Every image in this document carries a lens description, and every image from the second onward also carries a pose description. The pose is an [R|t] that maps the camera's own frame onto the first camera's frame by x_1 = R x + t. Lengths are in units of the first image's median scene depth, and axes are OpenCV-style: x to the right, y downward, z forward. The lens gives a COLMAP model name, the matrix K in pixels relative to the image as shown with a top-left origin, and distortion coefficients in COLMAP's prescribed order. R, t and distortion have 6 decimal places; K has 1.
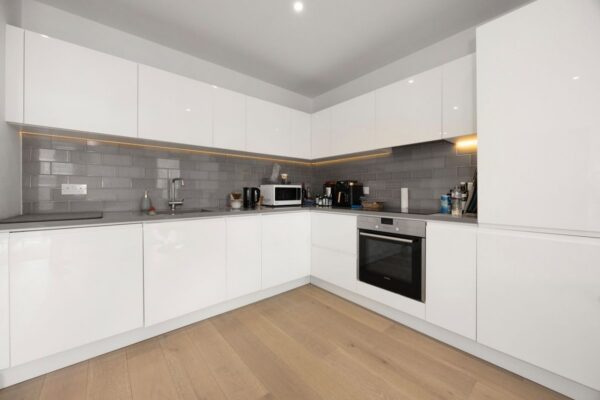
lens RADIAL K [[239.1, 0, 298.4], [0, 239.1, 189.8], [0, 0, 1]] dist [0.000525, 0.000078]
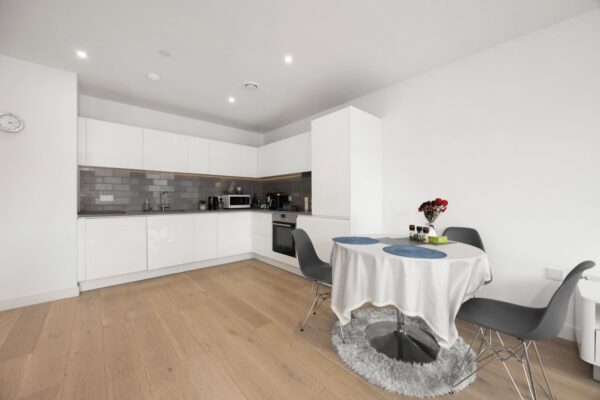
lens RADIAL K [[230.1, 0, 300.0], [0, 230.1, 200.0], [0, 0, 1]] dist [0.000173, 0.000014]
pose [[0.999788, 0.001053, 0.020571, 0.352369], [-0.001291, 0.999933, 0.011534, -0.006329], [-0.020557, -0.011558, 0.999722, -0.558163]]
